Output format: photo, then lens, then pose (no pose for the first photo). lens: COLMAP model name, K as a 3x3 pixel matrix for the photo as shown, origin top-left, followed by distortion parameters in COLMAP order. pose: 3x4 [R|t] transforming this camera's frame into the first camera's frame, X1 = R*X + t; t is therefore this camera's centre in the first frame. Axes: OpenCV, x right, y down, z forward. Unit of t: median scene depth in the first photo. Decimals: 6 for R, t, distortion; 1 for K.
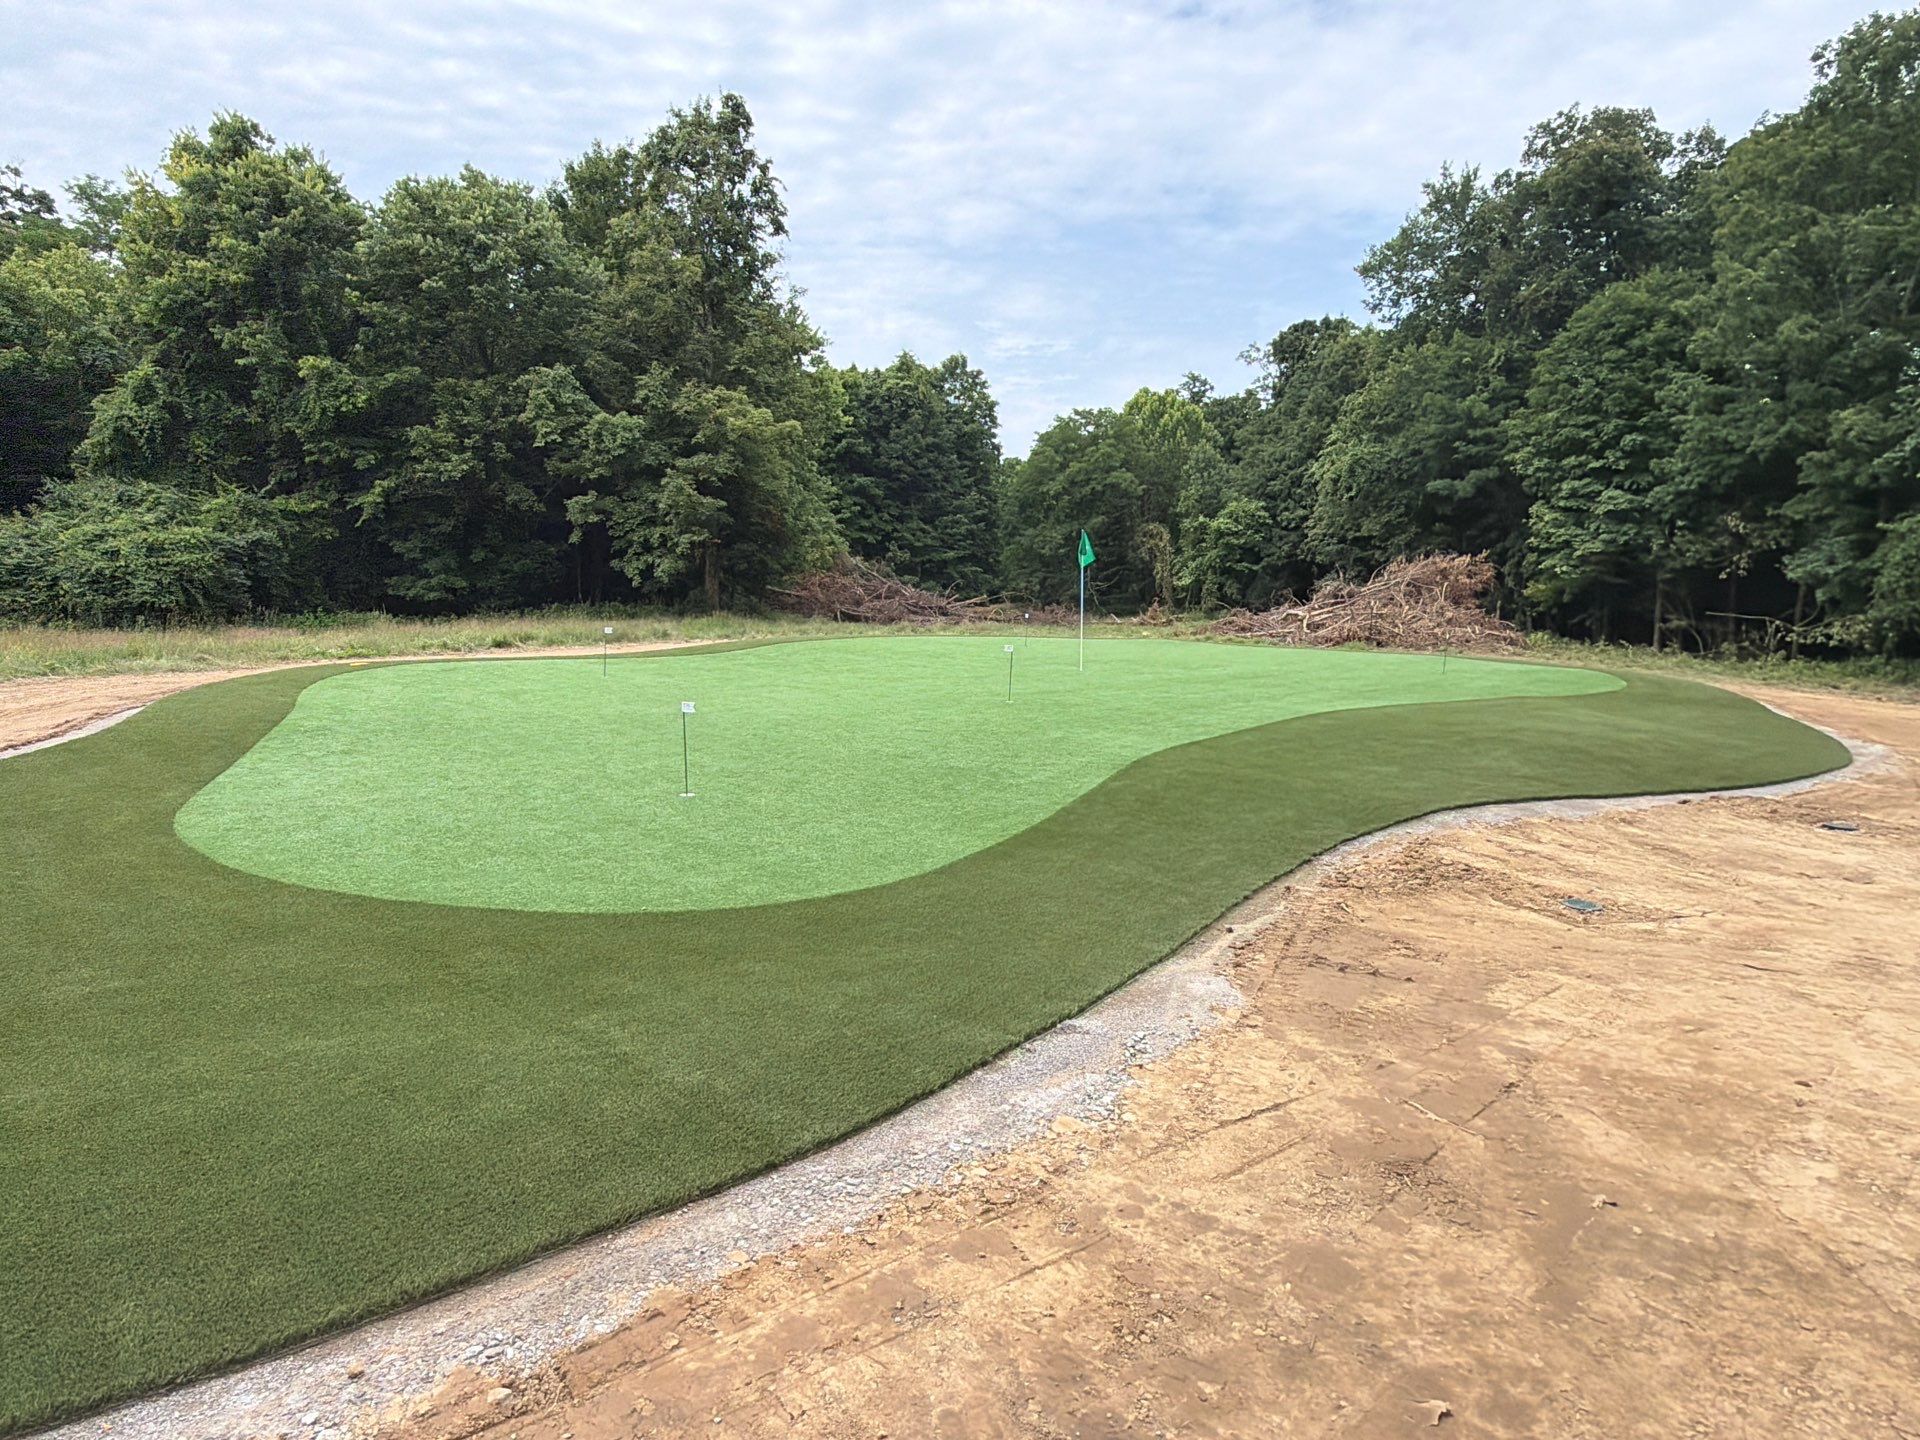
lens RADIAL K [[1147.0, 0, 940.1], [0, 1147.0, 697.9], [0, 0, 1]] dist [-0.006953, 0.005514]
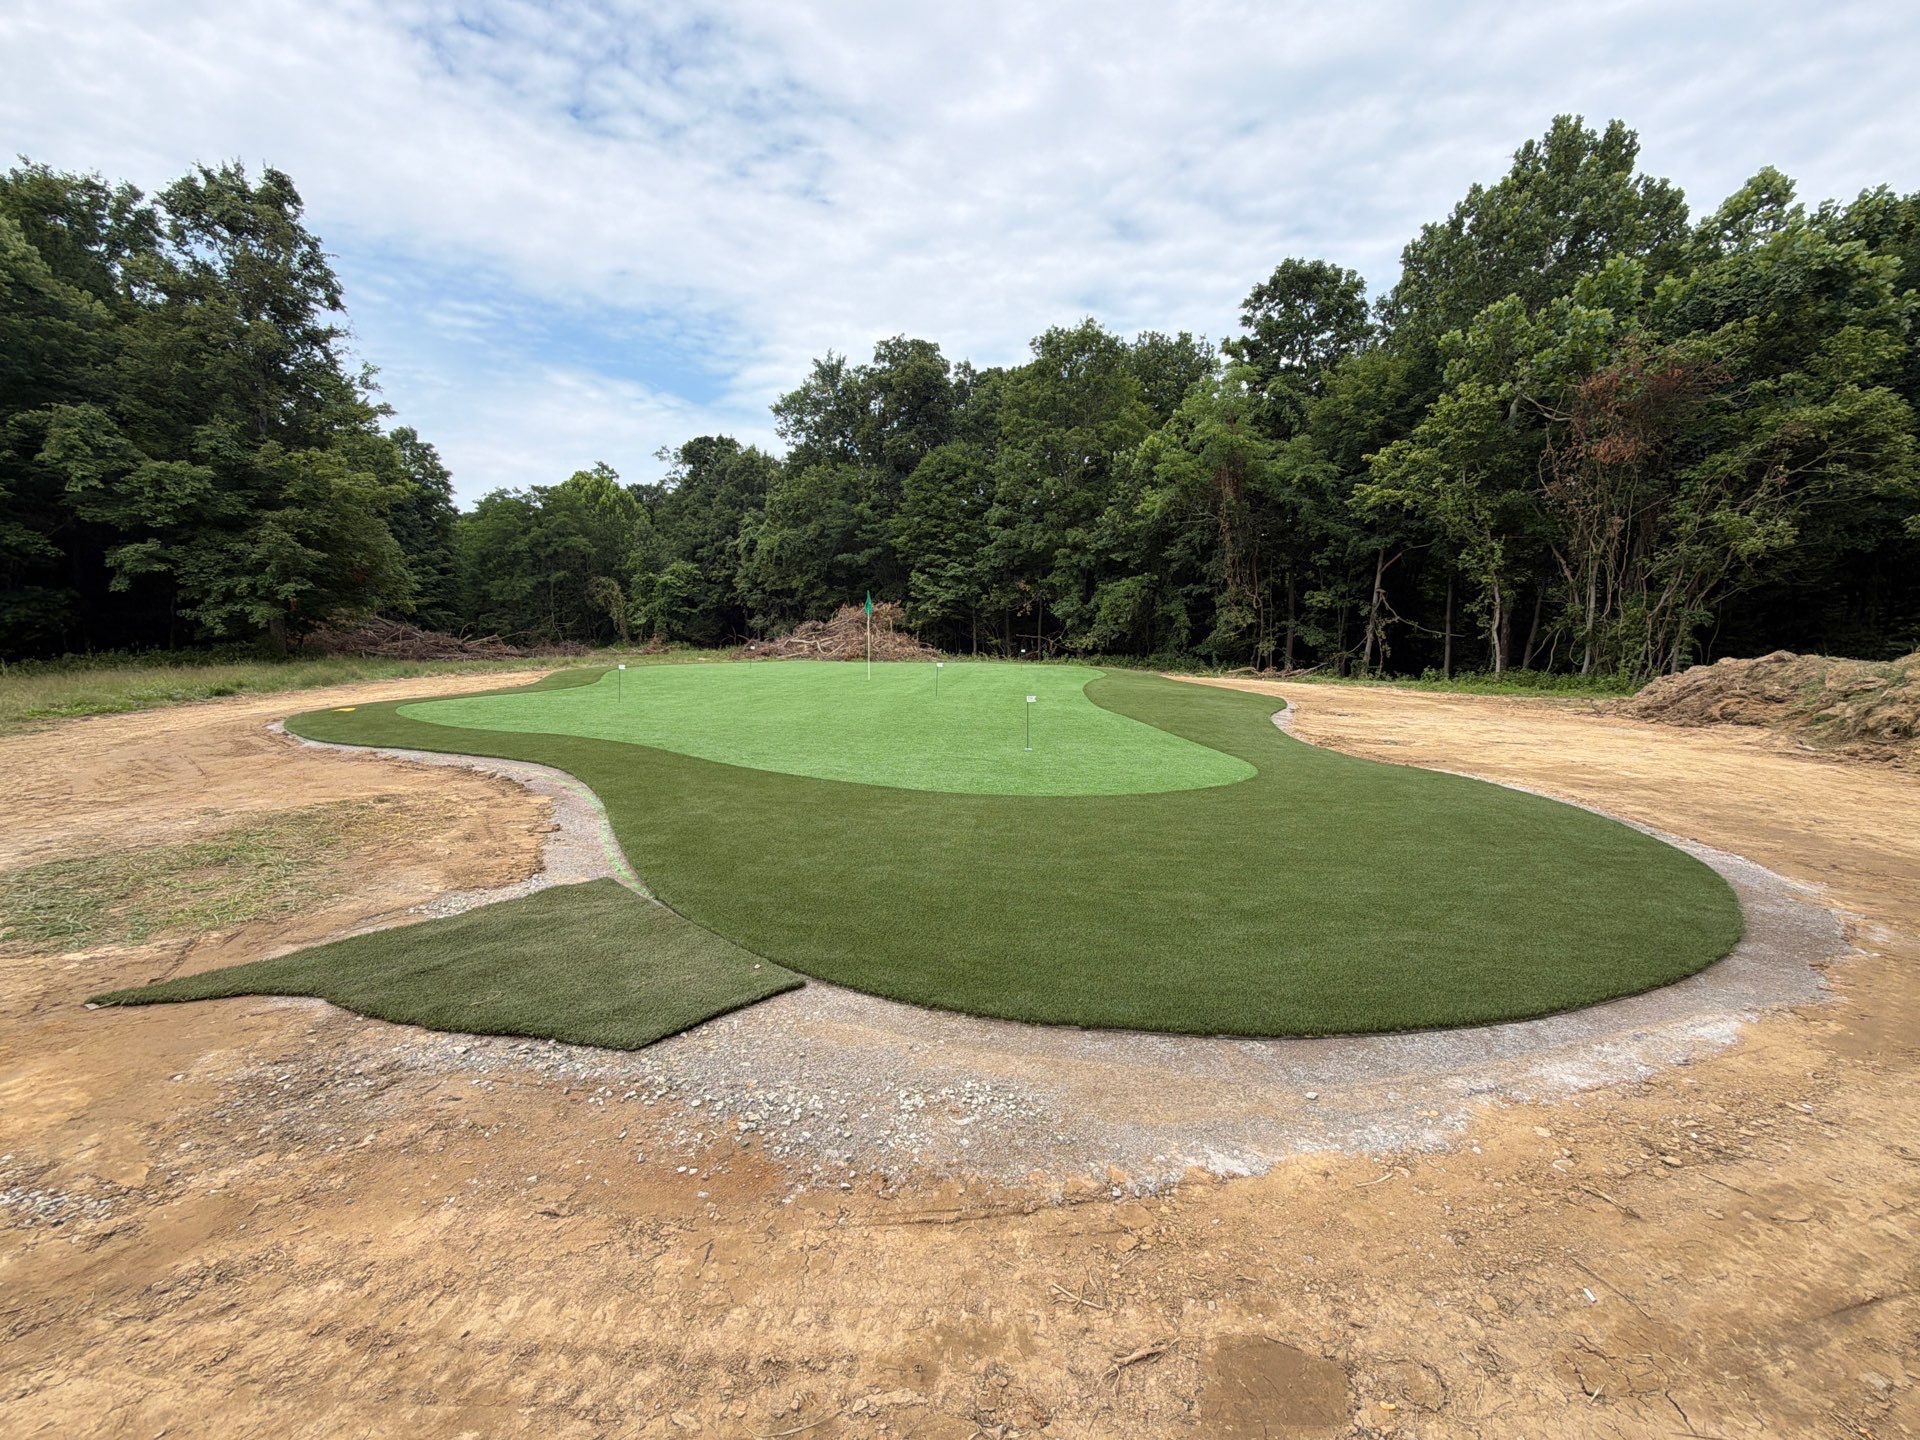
lens RADIAL K [[812.1, 0, 974.0], [0, 812.1, 726.3], [0, 0, 1]] dist [-0.007871, -0.001280]
pose [[0.772100, -0.096006, 0.628208, -0.191540], [0.076774, 0.995374, 0.057759, -0.004977], [-0.630847, 0.003634, 0.775899, 0.014492]]
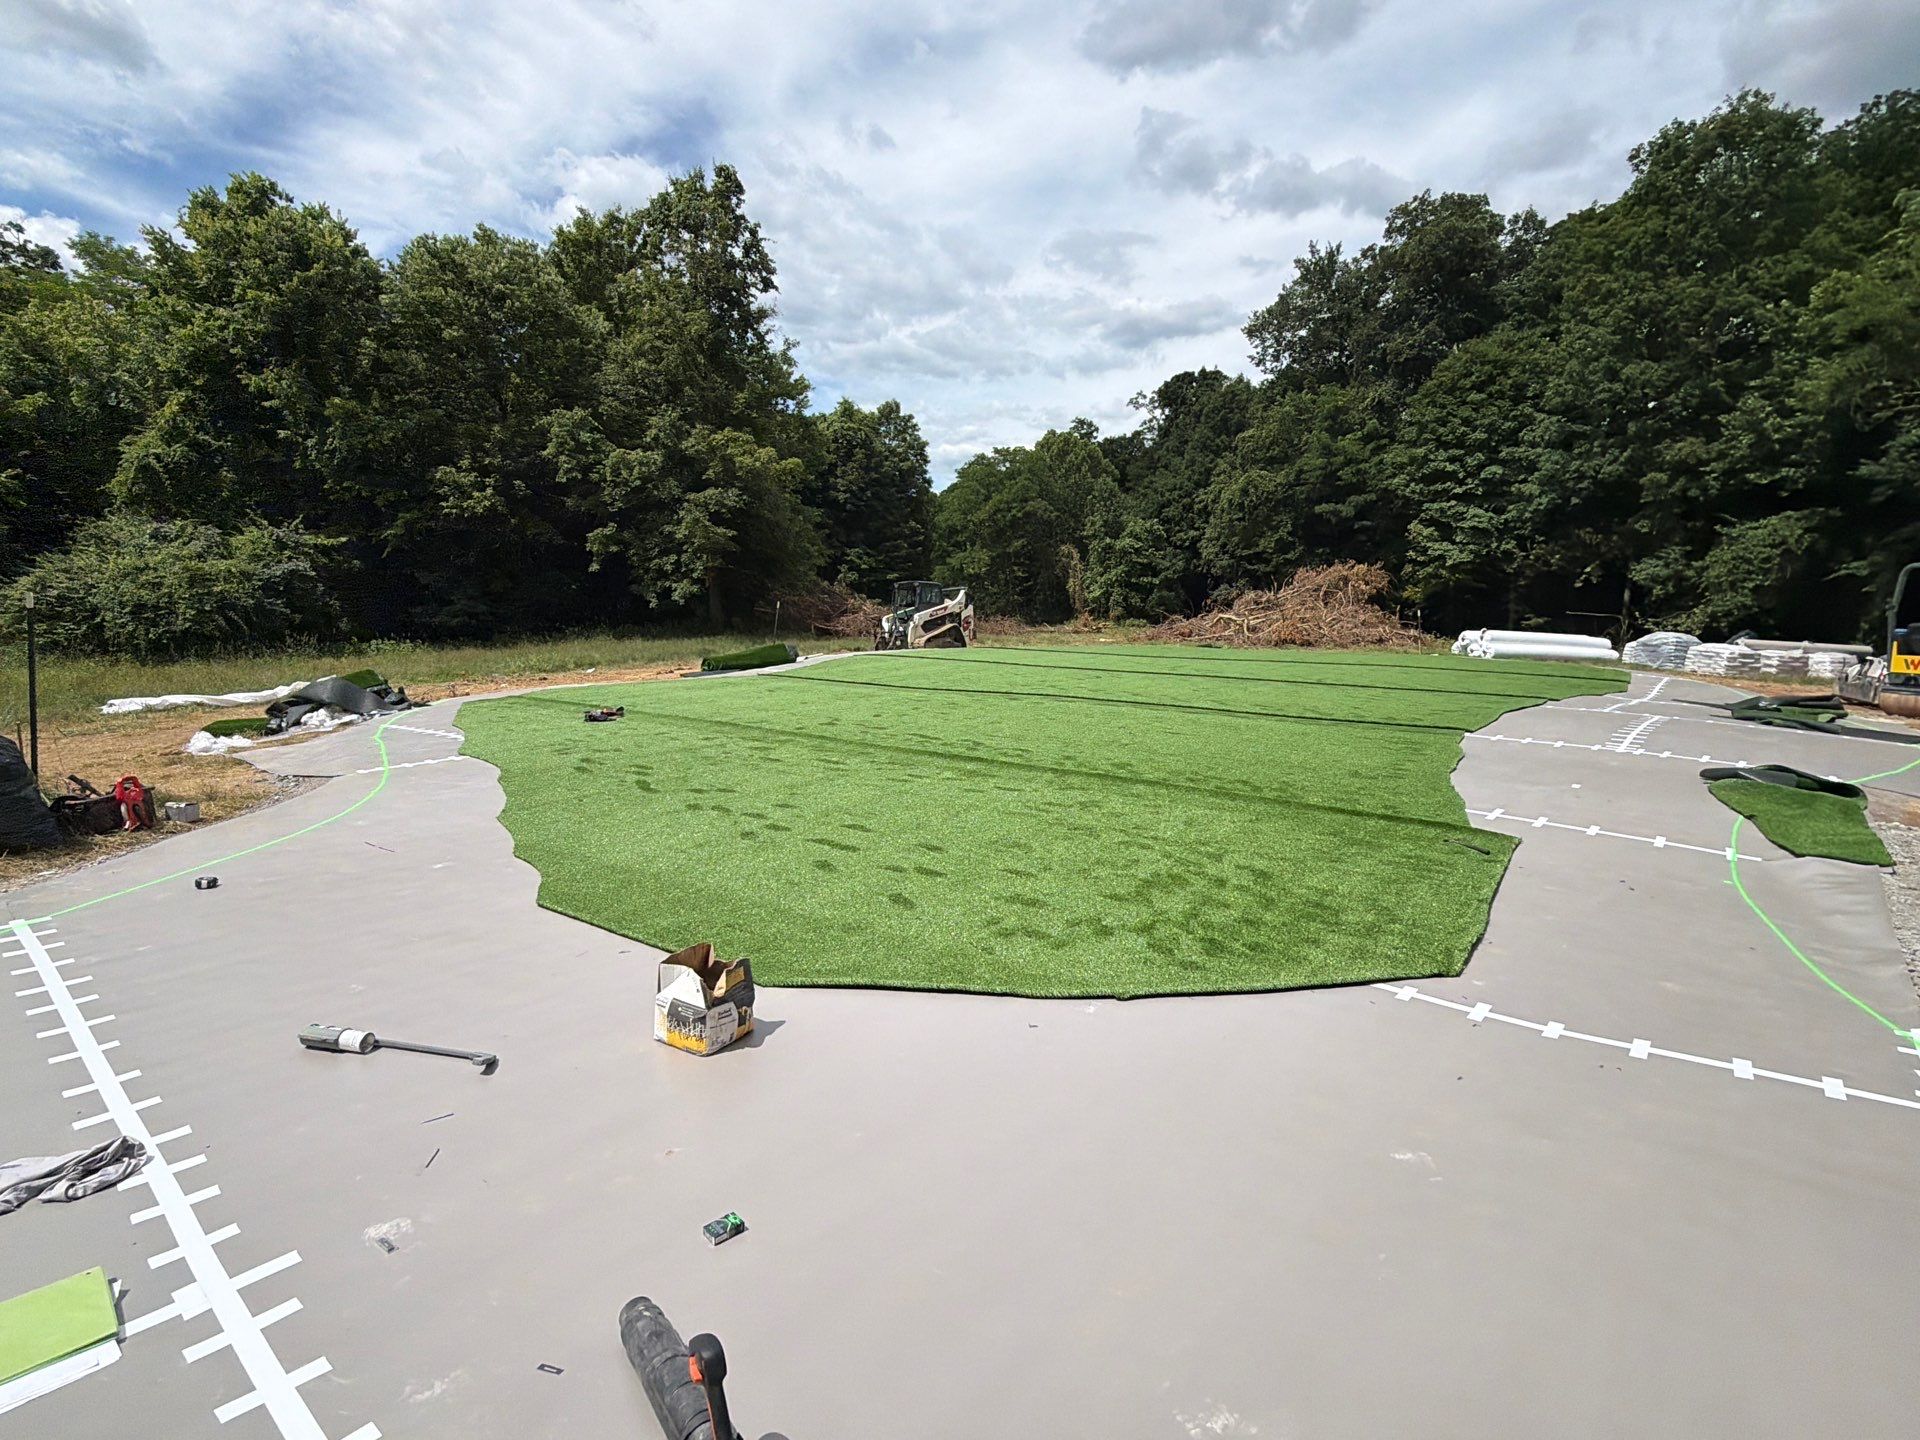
lens RADIAL K [[974.7, 0, 951.2], [0, 974.7, 705.0], [0, 0, 1]] dist [0.002399, -0.004688]
pose [[0.994822, -0.031648, 0.096581, -0.068201], [0.030734, 0.999468, 0.010938, -0.005012], [-0.096875, -0.007913, 0.995265, 0.029189]]
